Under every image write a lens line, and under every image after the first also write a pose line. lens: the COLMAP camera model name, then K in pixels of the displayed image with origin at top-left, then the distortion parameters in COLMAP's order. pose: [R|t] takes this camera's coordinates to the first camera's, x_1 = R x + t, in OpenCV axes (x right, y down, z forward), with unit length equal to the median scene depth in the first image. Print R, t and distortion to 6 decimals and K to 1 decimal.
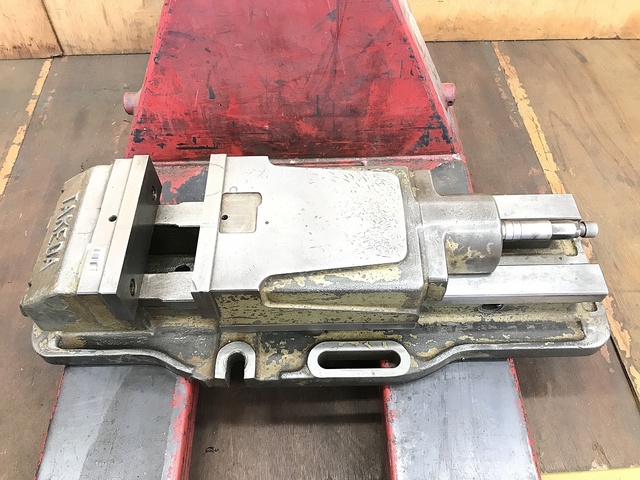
lens RADIAL K [[527.3, 0, 317.4], [0, 527.3, 241.0], [0, 0, 1]] dist [-0.006146, -0.002348]
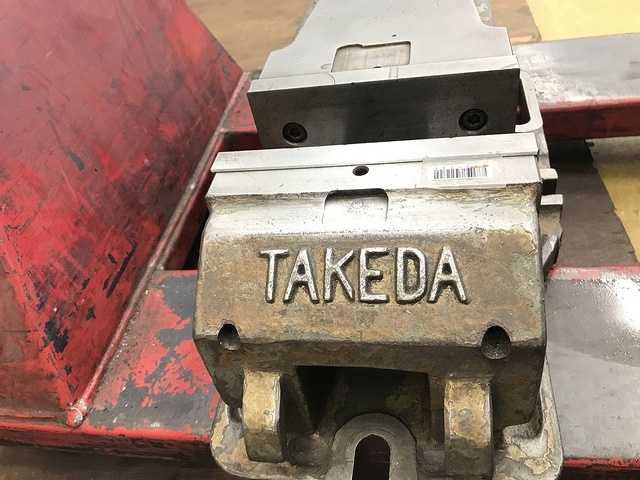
lens RADIAL K [[527.3, 0, 317.4], [0, 527.3, 241.0], [0, 0, 1]] dist [-0.006146, -0.002348]
pose [[0.159518, -0.693116, 0.702954, -0.620486], [0.895479, 0.401324, 0.192500, -0.118344], [-0.415537, 0.598773, 0.684689, 0.545777]]
